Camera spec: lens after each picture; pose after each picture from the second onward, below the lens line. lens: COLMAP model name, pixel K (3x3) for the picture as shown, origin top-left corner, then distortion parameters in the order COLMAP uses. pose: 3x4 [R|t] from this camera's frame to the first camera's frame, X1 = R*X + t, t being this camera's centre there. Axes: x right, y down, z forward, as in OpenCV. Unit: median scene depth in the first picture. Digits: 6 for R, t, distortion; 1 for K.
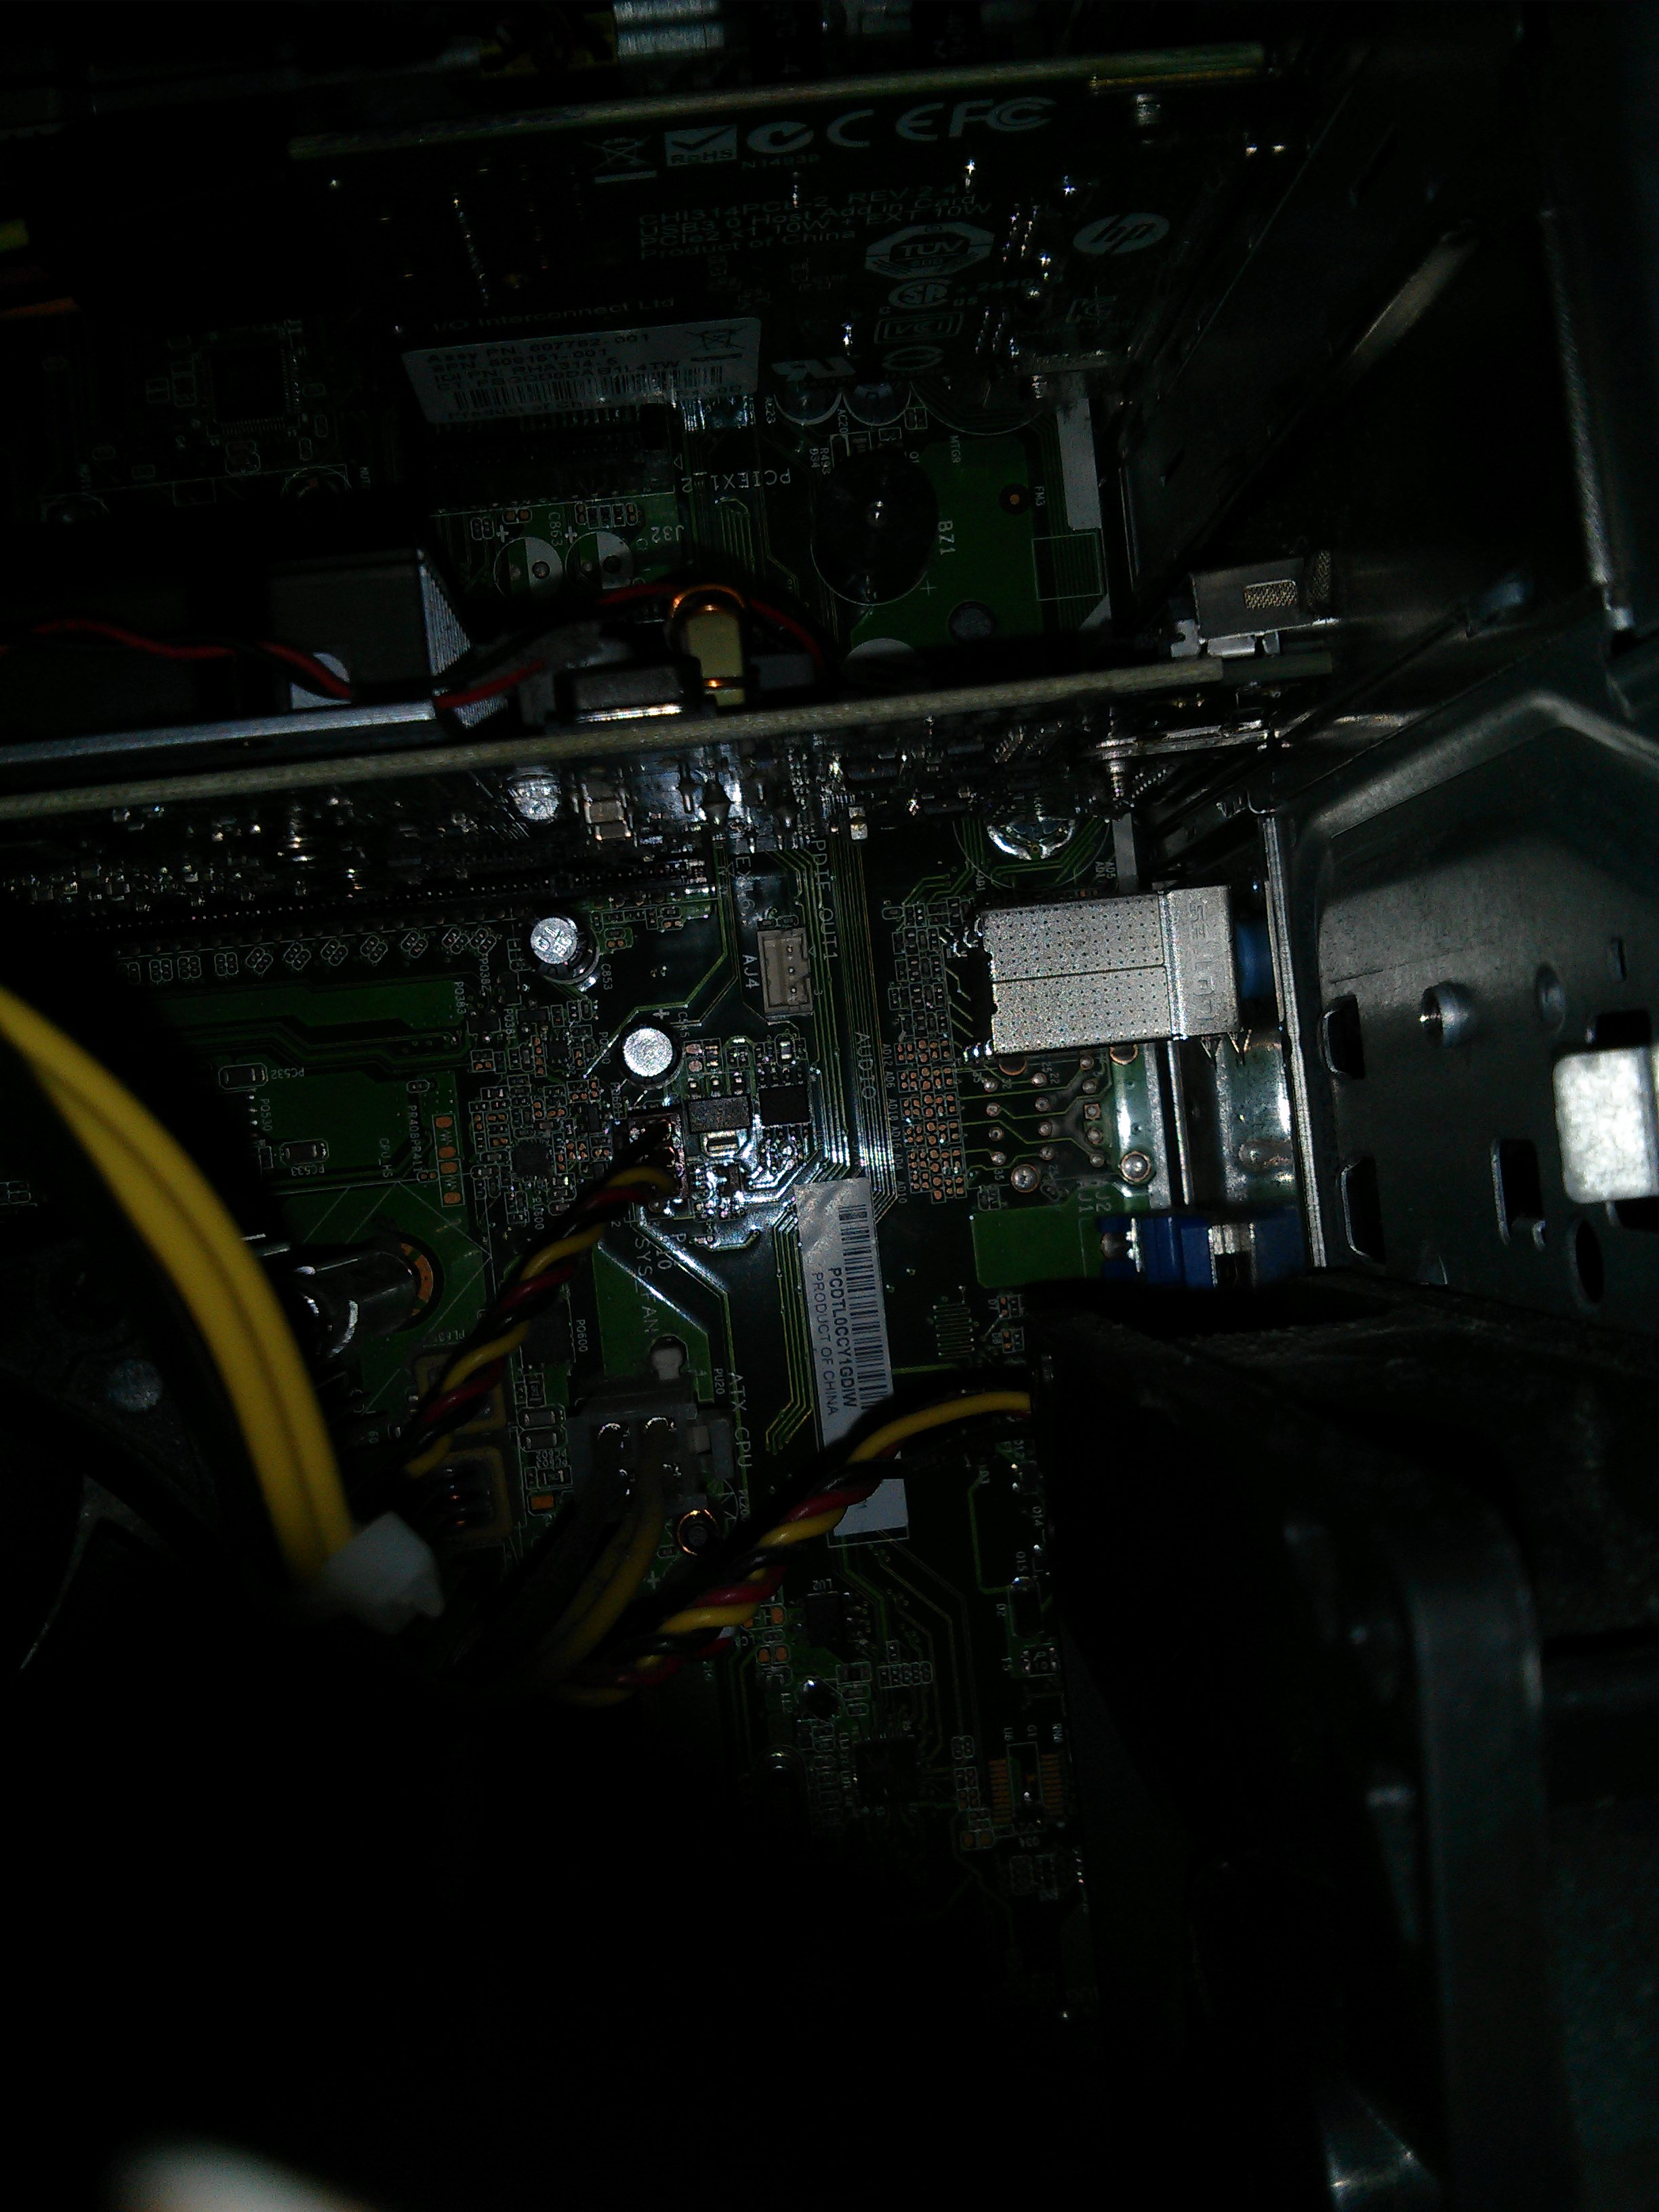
lens RADIAL K [[2109.8, 0, 832.8], [0, 2109.8, 1121.3], [0, 0, 1]] dist [0.116122, -0.455250]
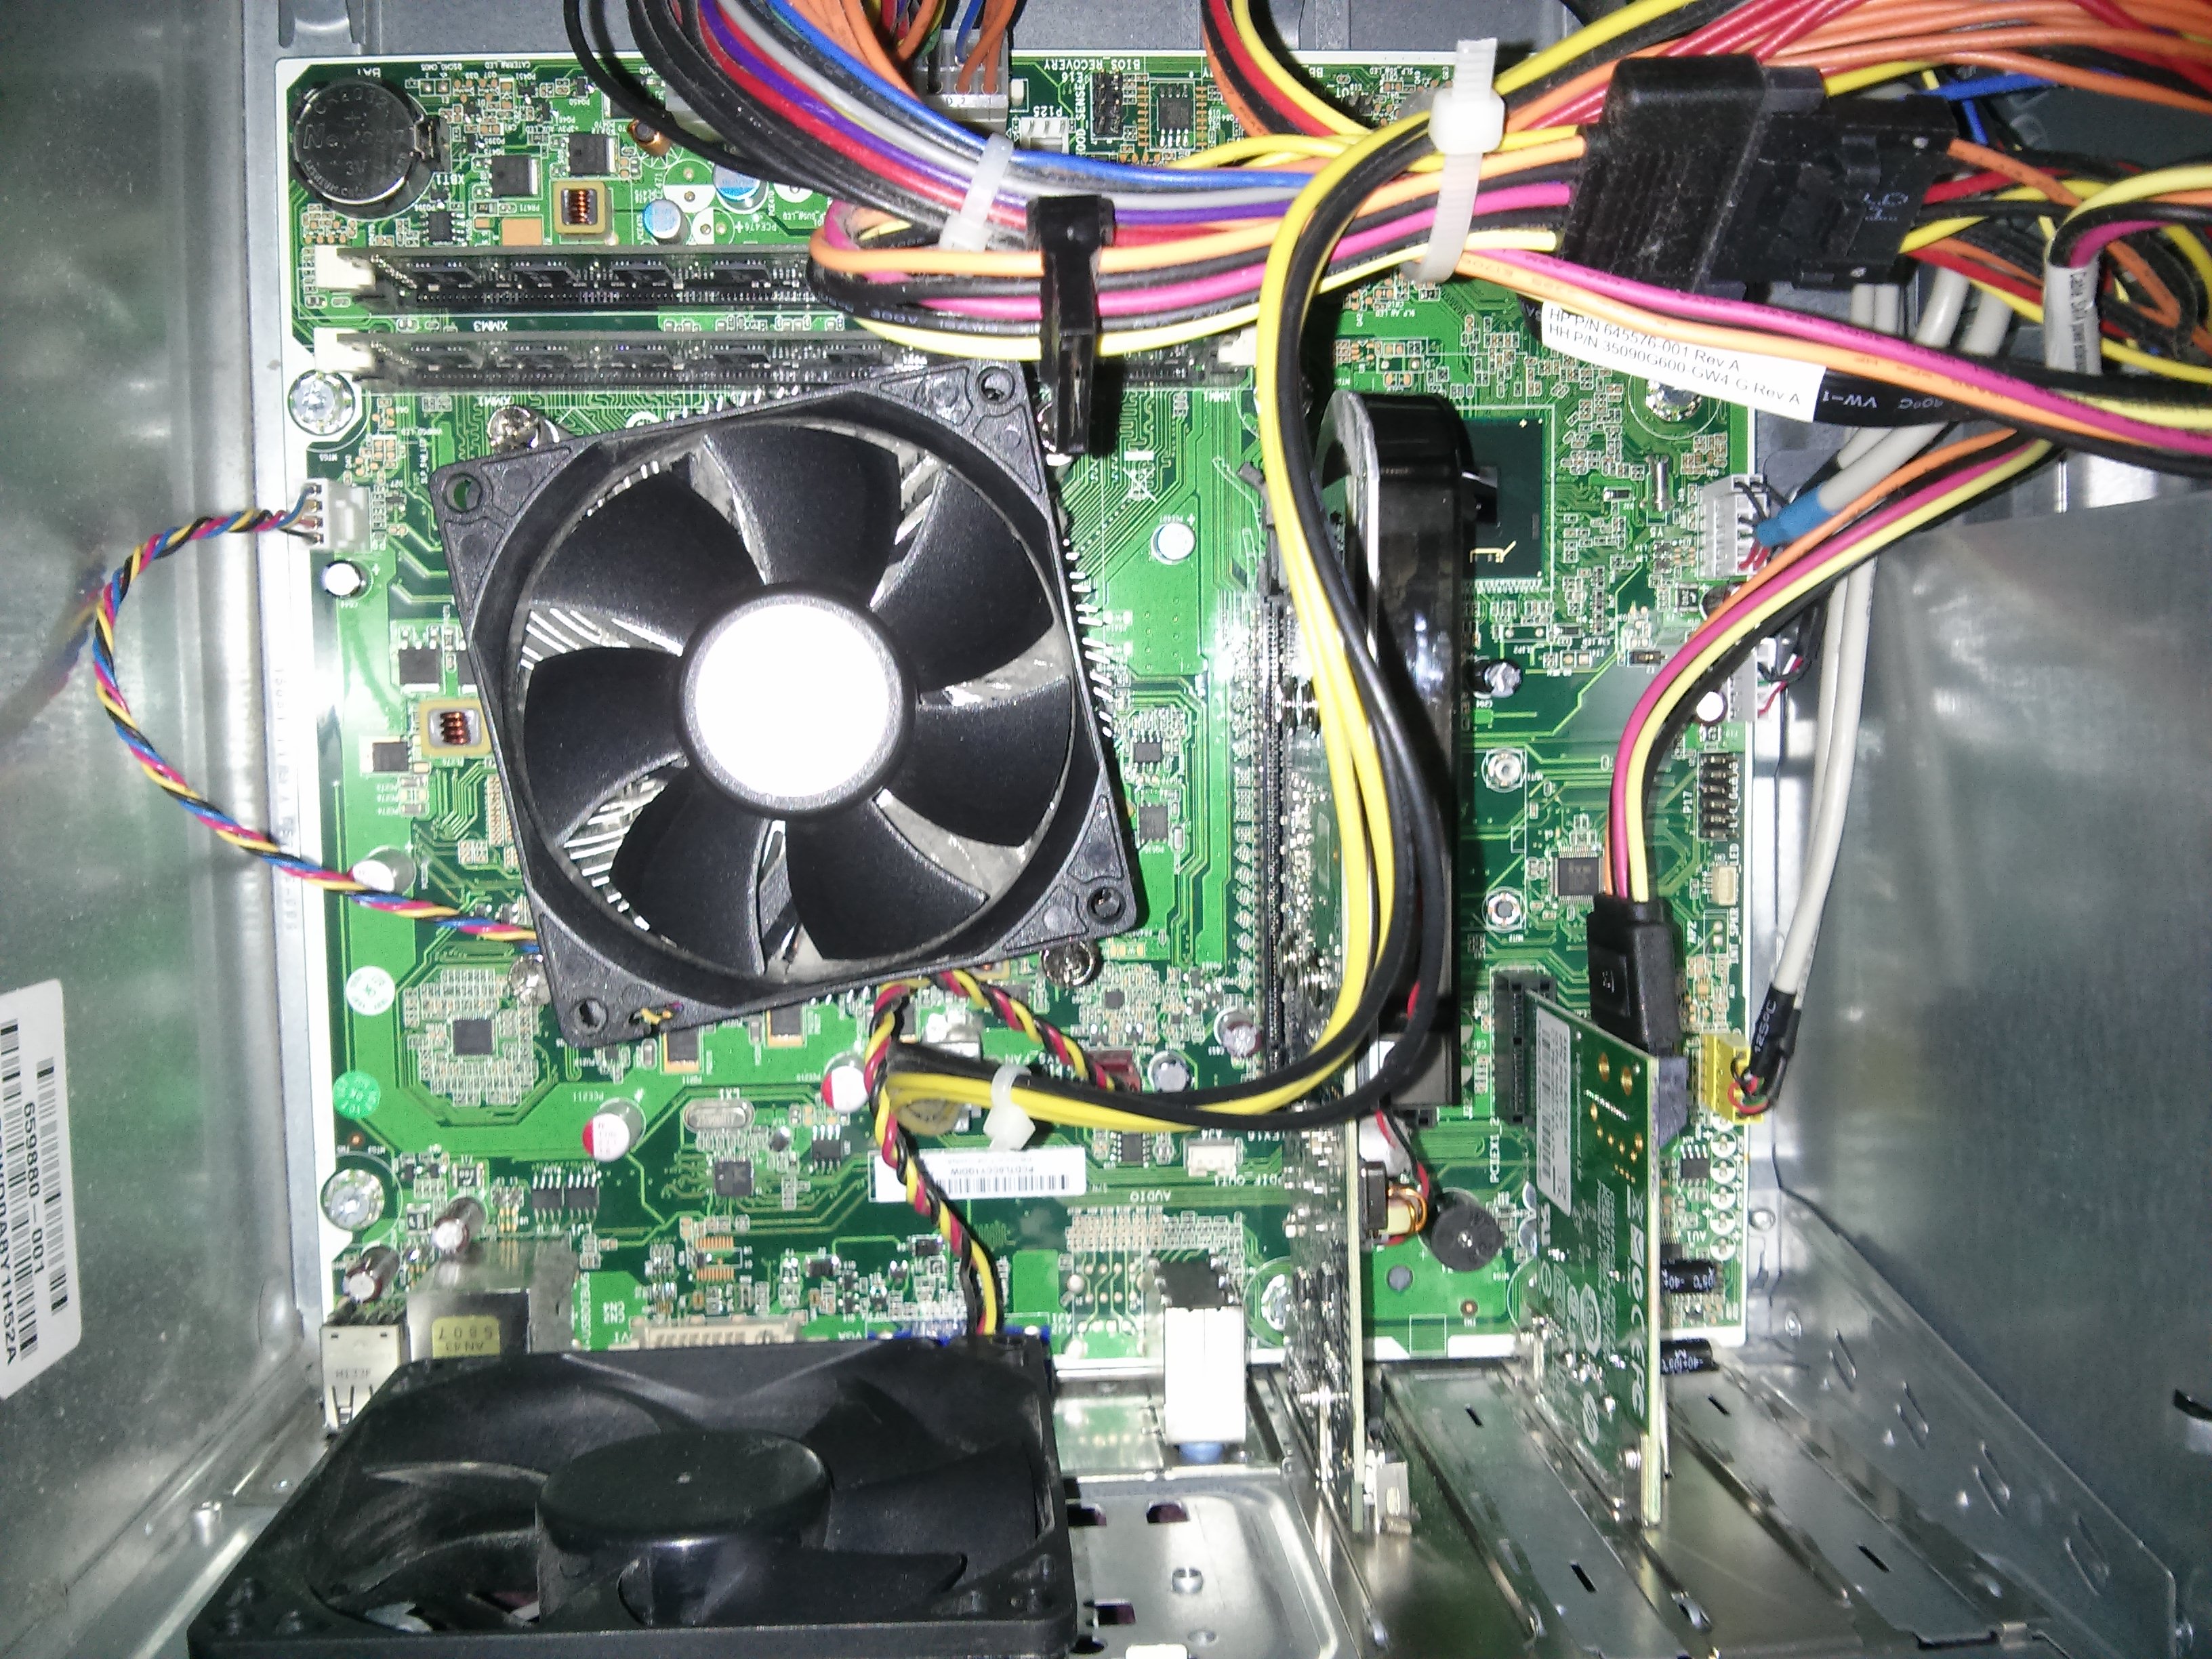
lens RADIAL K [[2109.8, 0, 1098.4], [0, 2109.8, 825.5], [0, 0, 1]] dist [0.116122, -0.455250]
pose [[-0.090693, 0.995593, 0.023843, -0.320449], [-0.993643, -0.088860, -0.069124, 0.160375], [-0.066701, -0.029961, 0.997323, -0.689543]]
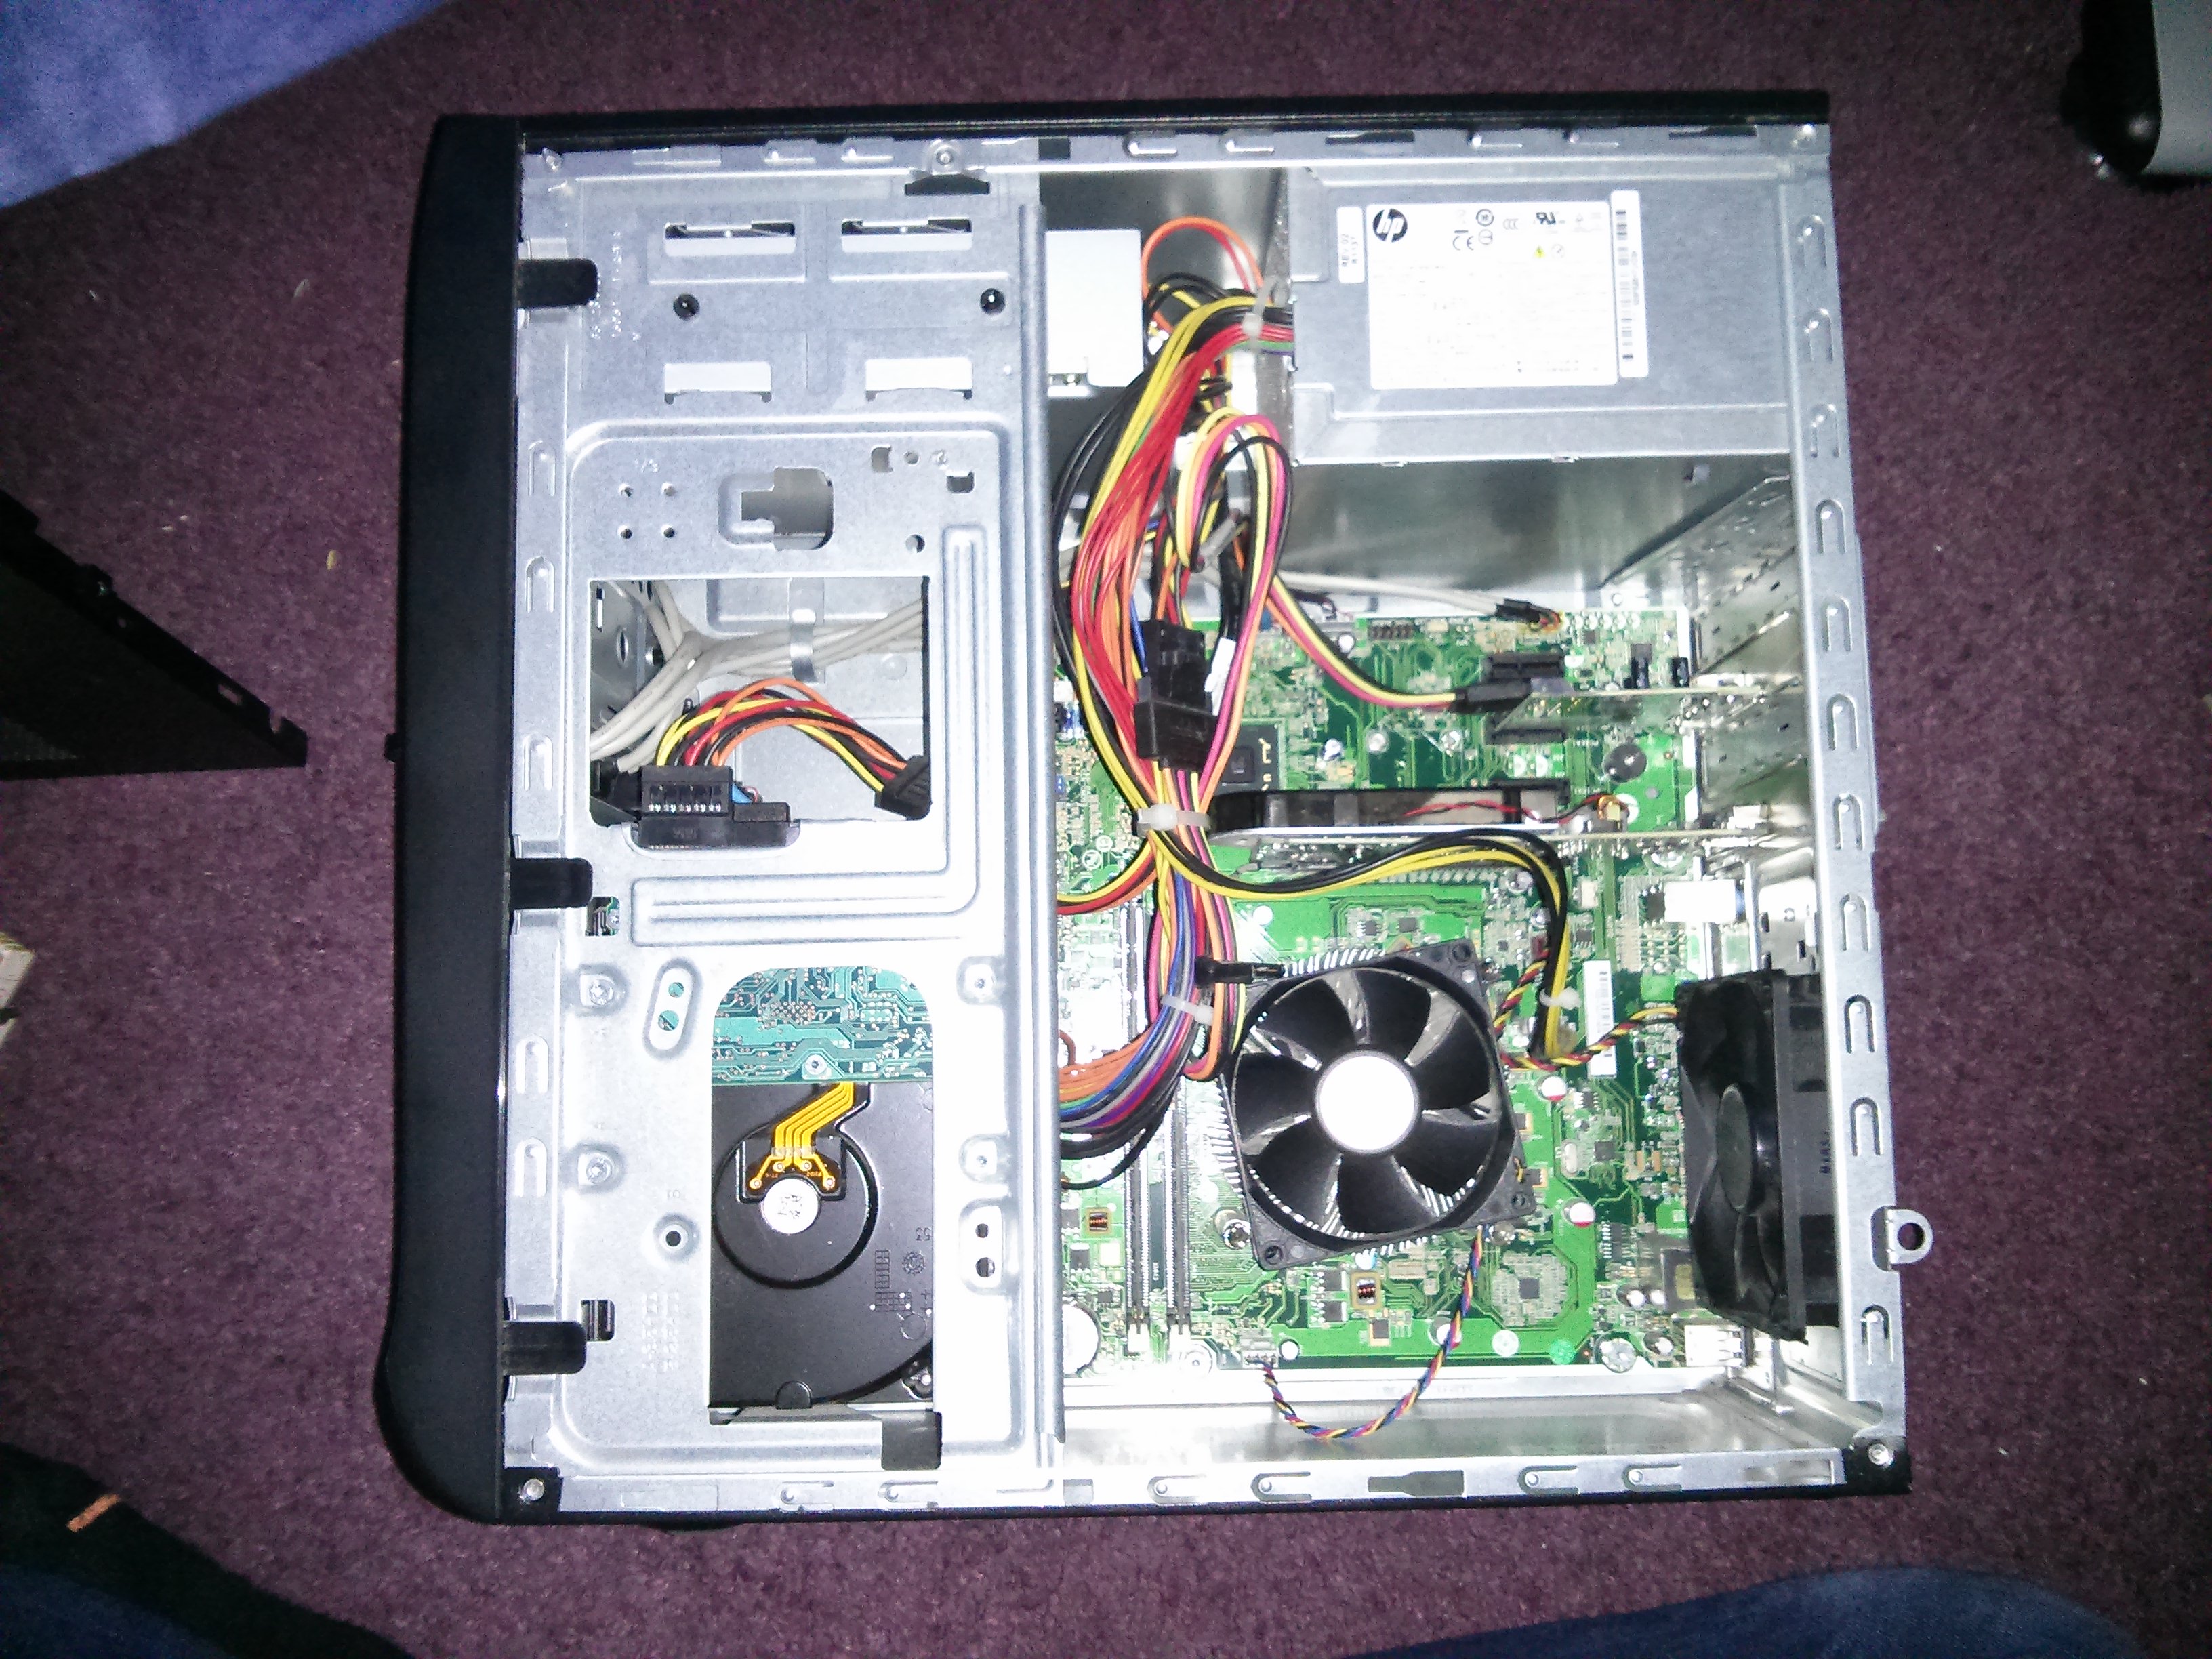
lens RADIAL K [[2109.8, 0, 1098.4], [0, 2109.8, 825.5], [0, 0, 1]] dist [0.116122, -0.455250]
pose [[0.994119, 0.083099, -0.069437, -0.542041], [-0.090721, 0.989216, -0.114980, 0.260288], [0.059134, 0.120604, 0.990938, -2.223442]]
